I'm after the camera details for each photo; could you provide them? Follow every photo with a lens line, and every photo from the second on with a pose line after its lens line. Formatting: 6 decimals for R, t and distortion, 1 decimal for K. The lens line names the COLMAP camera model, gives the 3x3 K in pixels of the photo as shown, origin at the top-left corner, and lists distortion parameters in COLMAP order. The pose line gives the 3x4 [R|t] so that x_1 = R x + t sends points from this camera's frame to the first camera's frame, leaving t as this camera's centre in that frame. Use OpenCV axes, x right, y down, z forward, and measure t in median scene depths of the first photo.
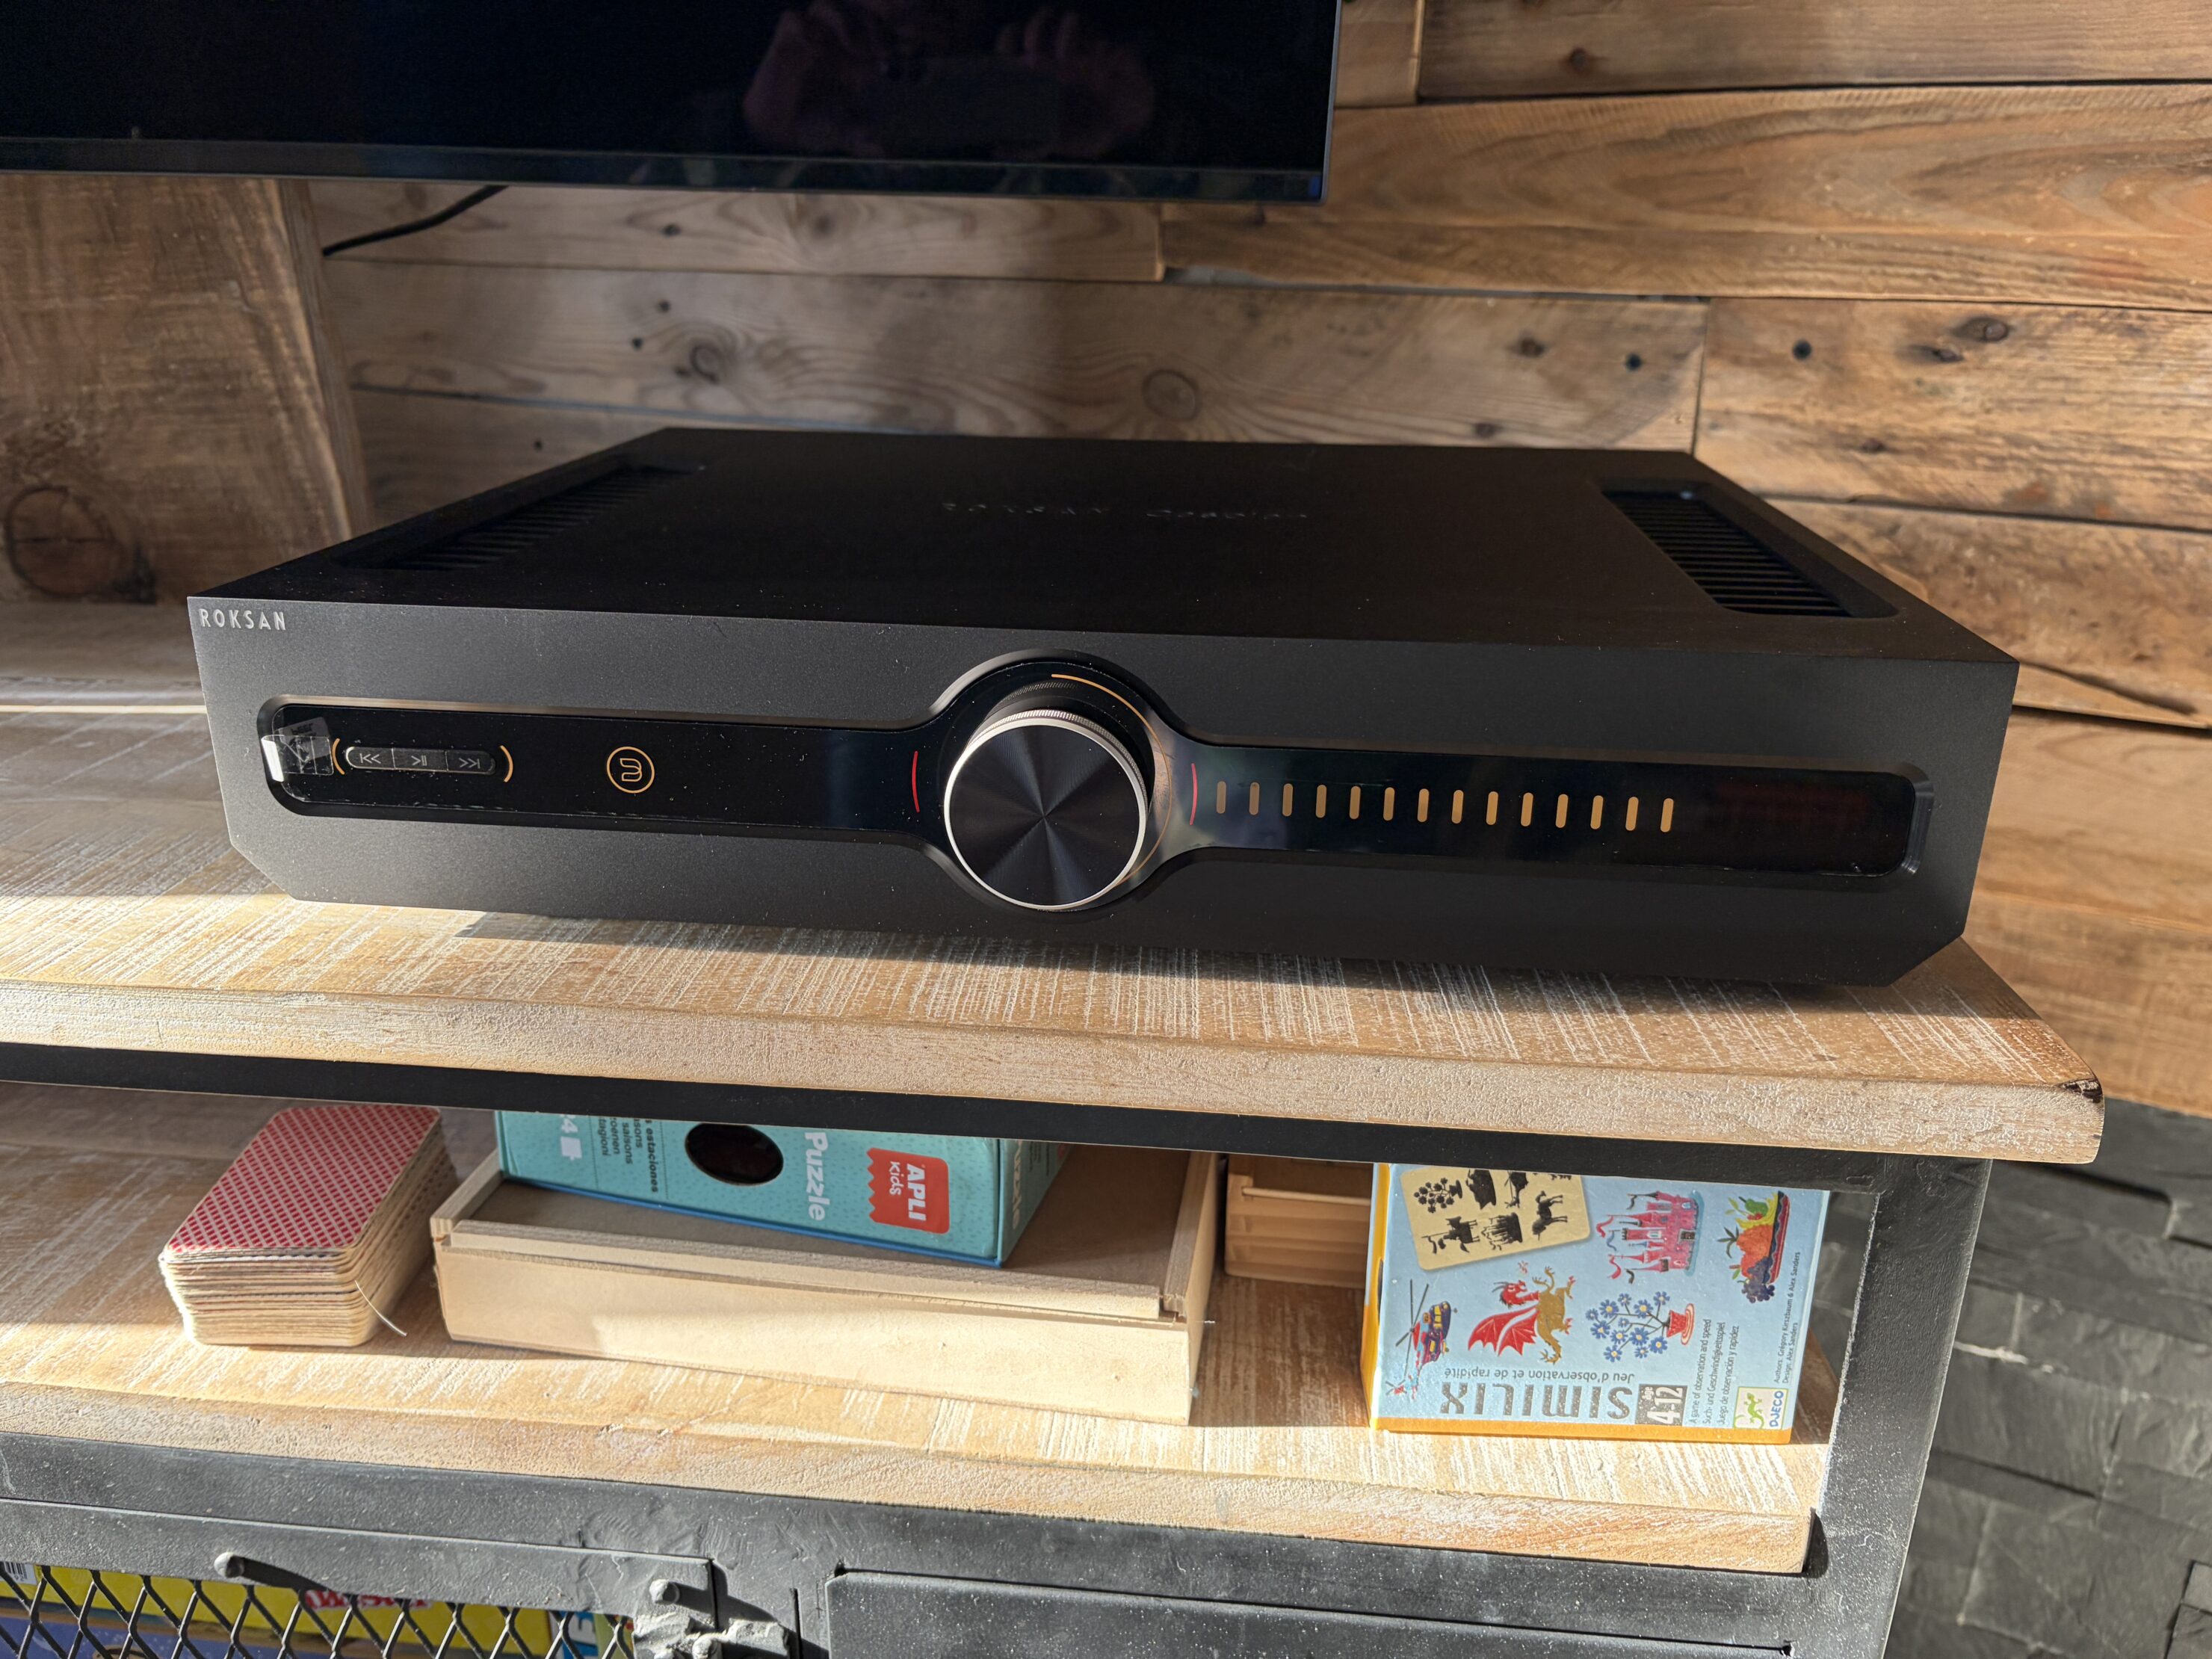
lens RADIAL K [[1687.5, 0, 1092.4], [0, 1687.5, 830.9], [0, 0, 1]] dist [0.032711, -0.036634]
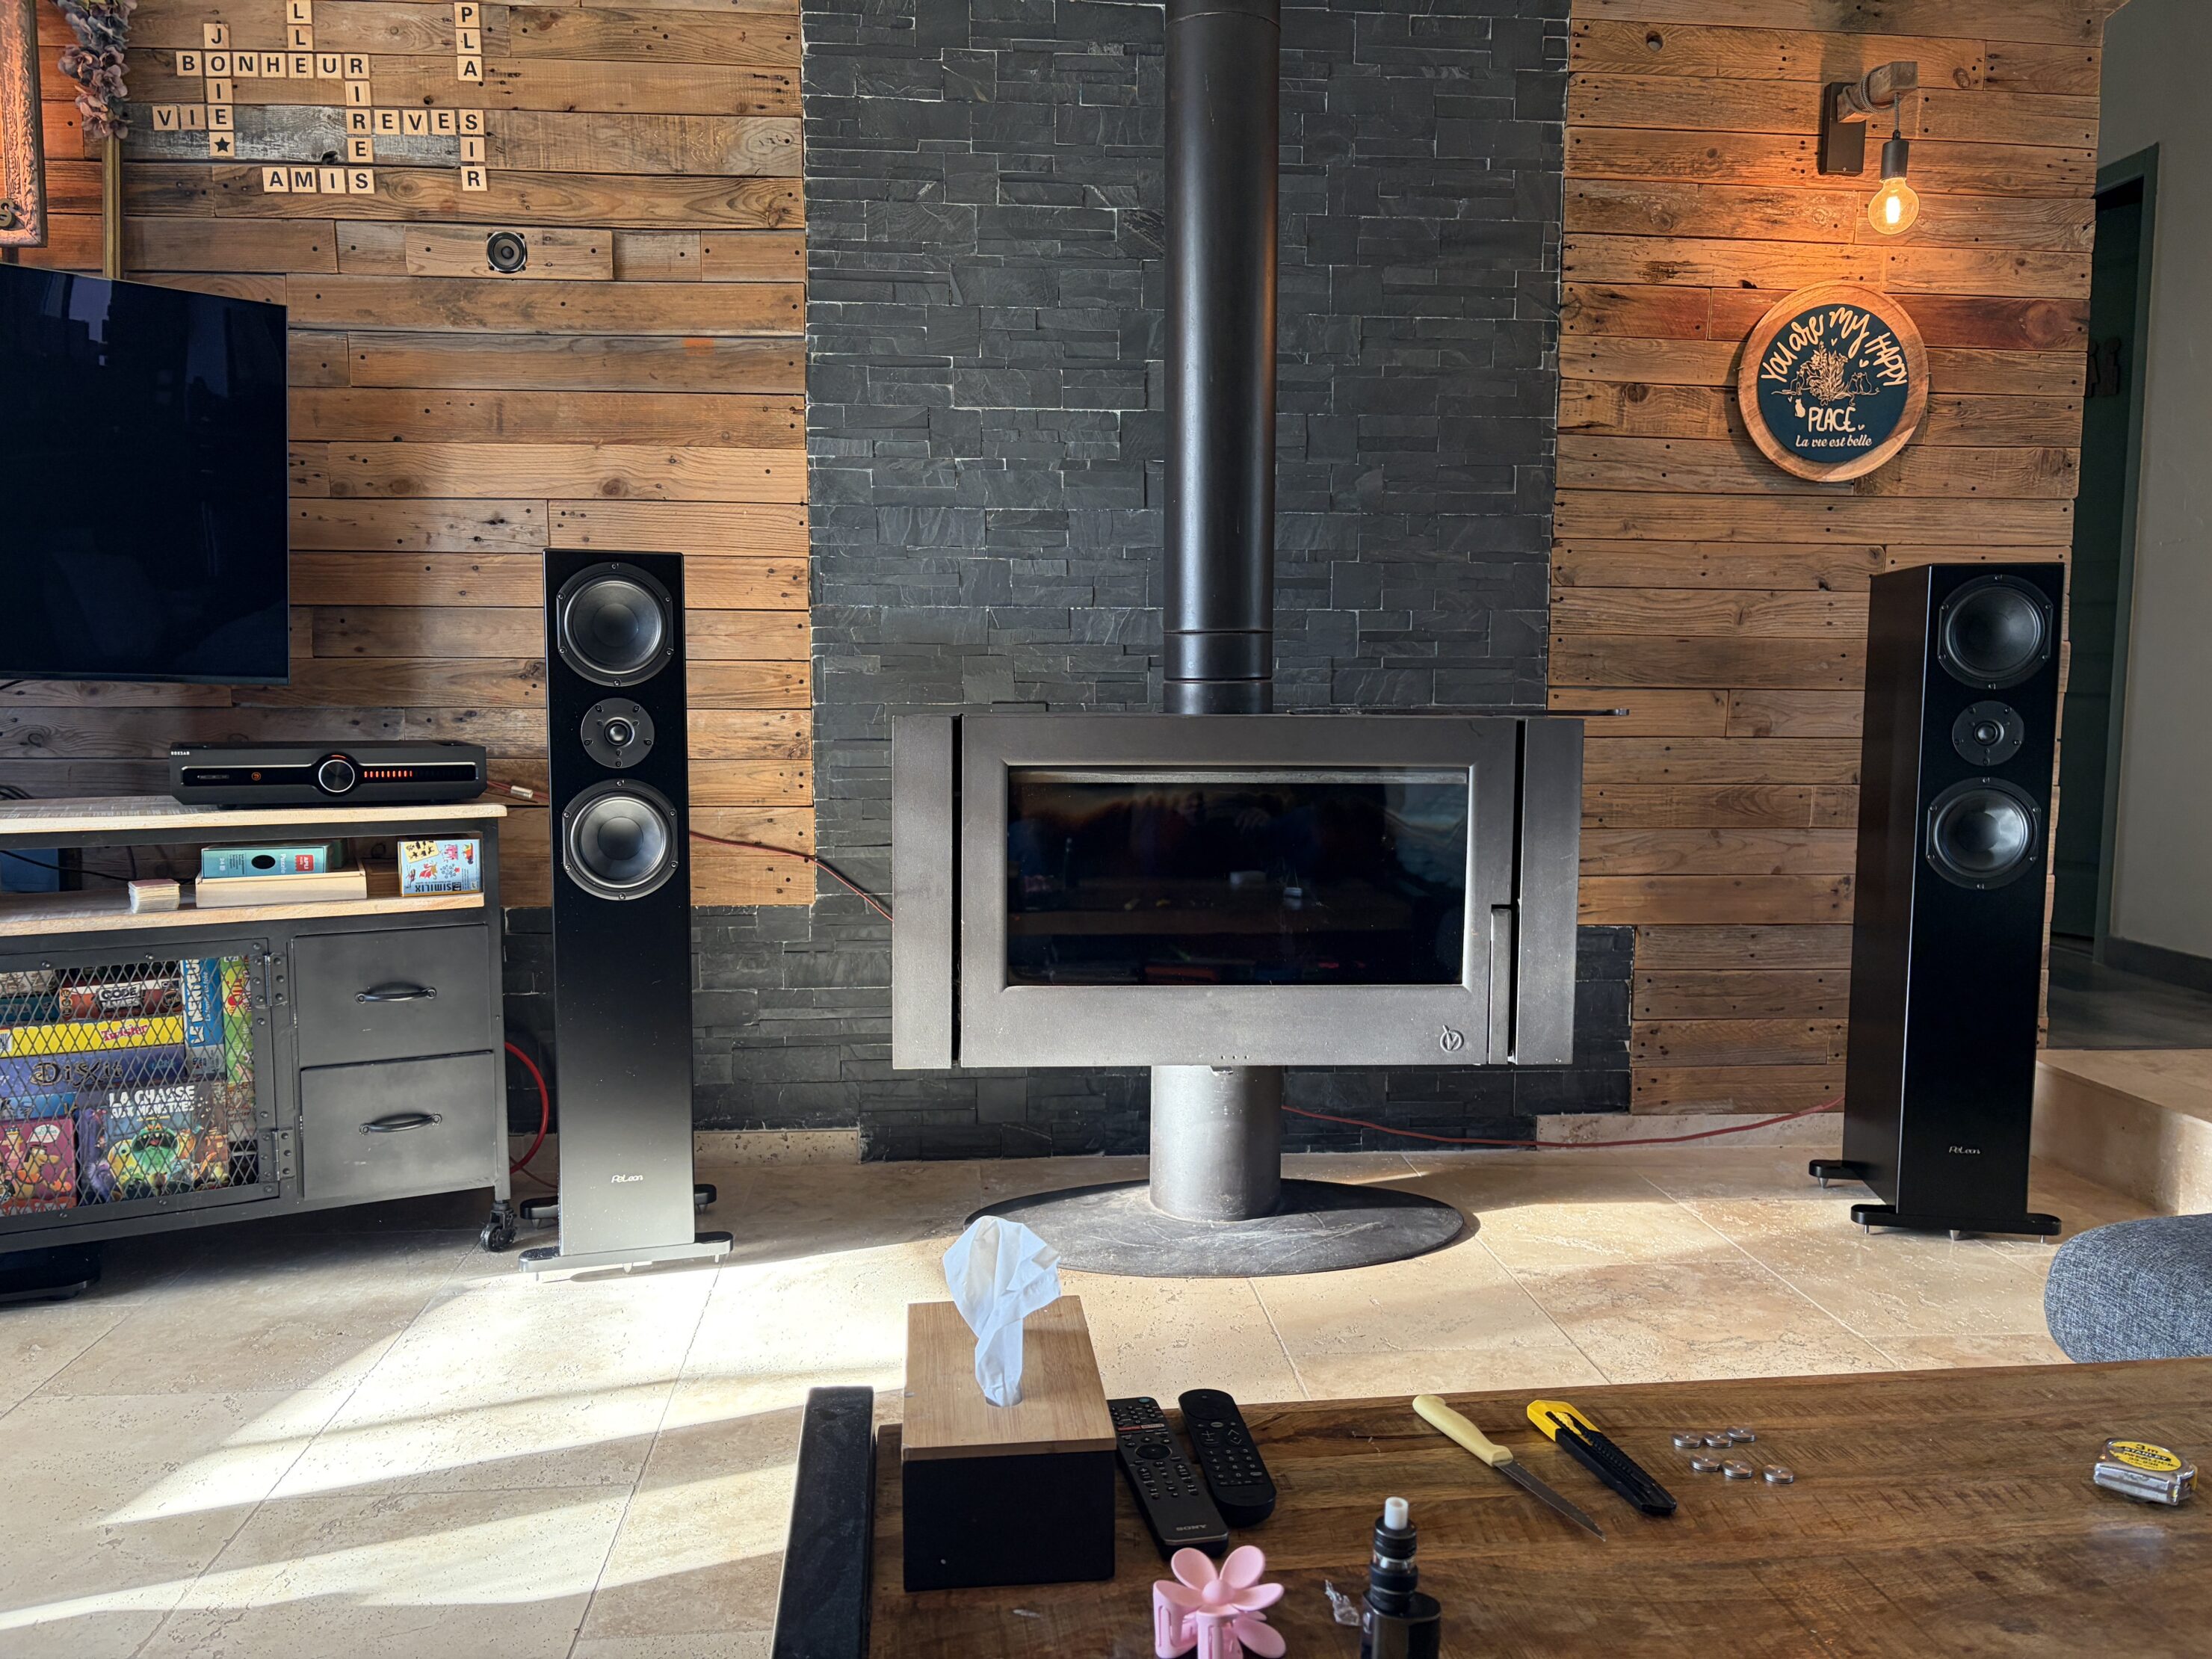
lens RADIAL K [[1687.5, 0, 1119.7], [0, 1687.5, 830.8], [0, 0, 1]] dist [0.032711, -0.036634]
pose [[0.828748, -0.054408, 0.556971, -0.459231], [0.195162, 0.960879, -0.196527, 1.066372], [-0.524489, 0.271571, 0.806945, -2.987741]]
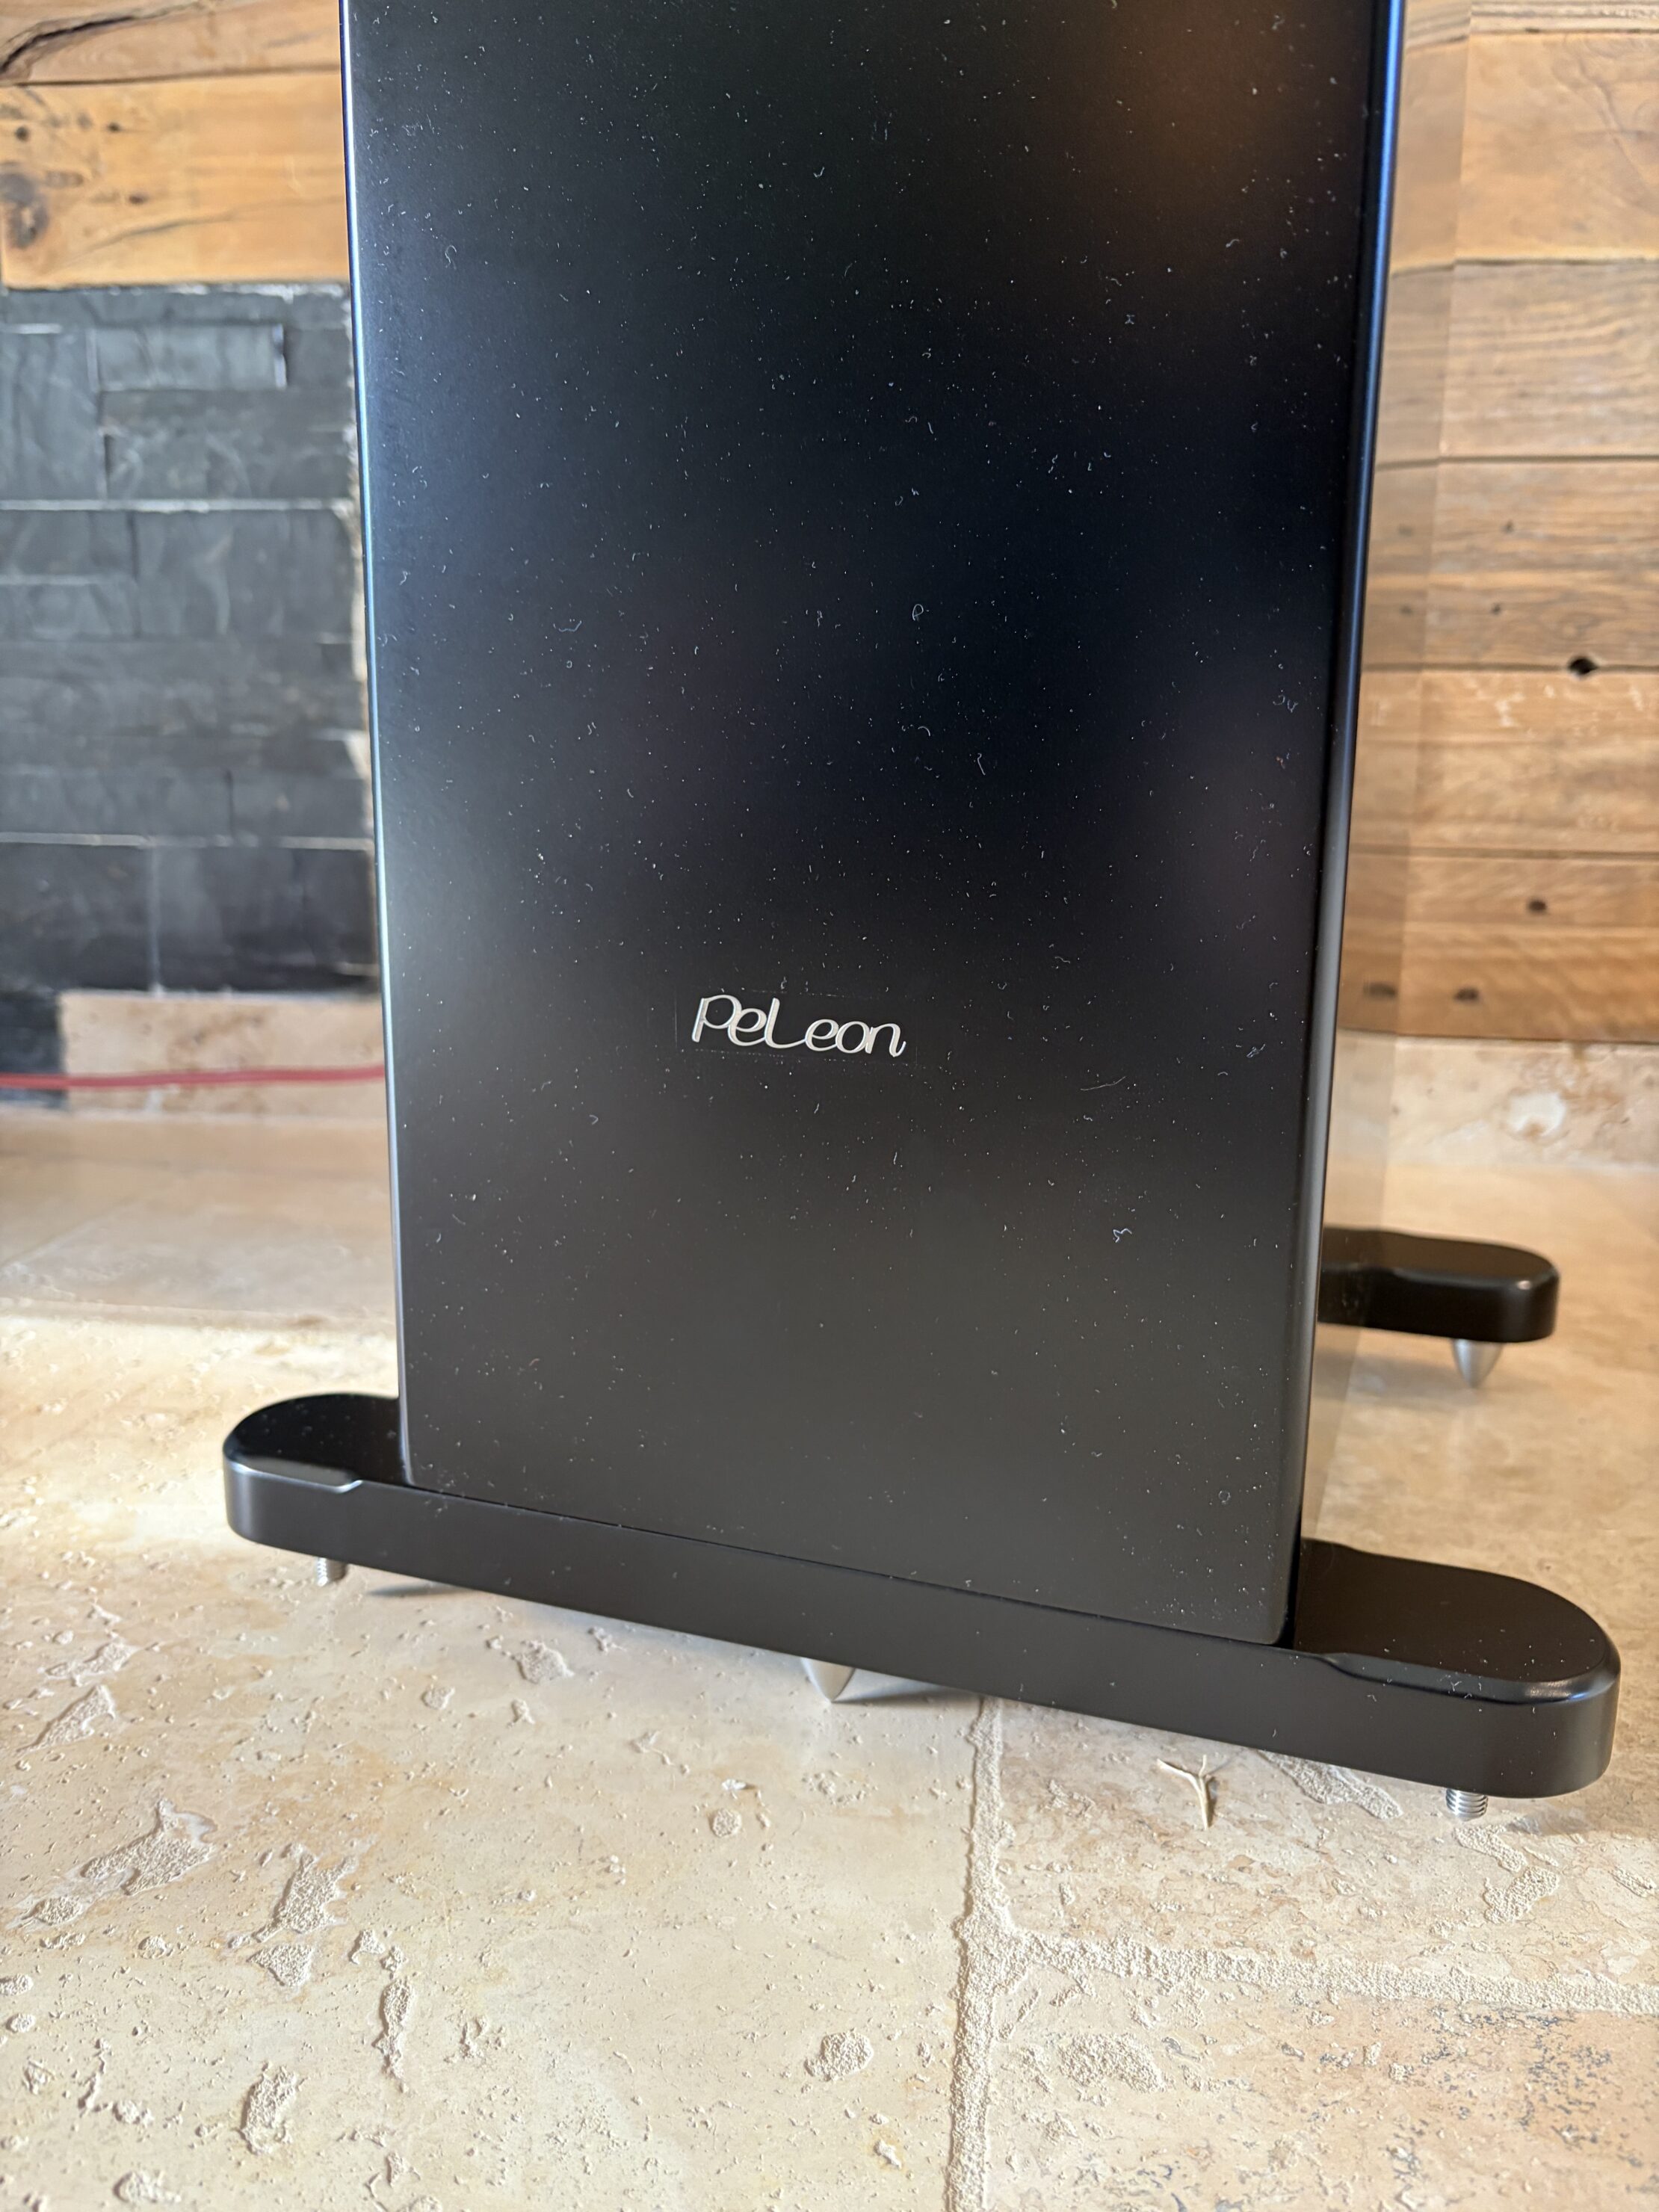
lens RADIAL K [[1687.5, 0, 824.1], [0, 1687.5, 1091.6], [0, 0, 1]] dist [0.032711, -0.036634]
pose [[0.926791, -0.065691, 0.369787, 2.870846], [0.125416, 0.982199, -0.139845, 1.449065], [-0.354018, 0.175984, 0.918532, -1.197685]]
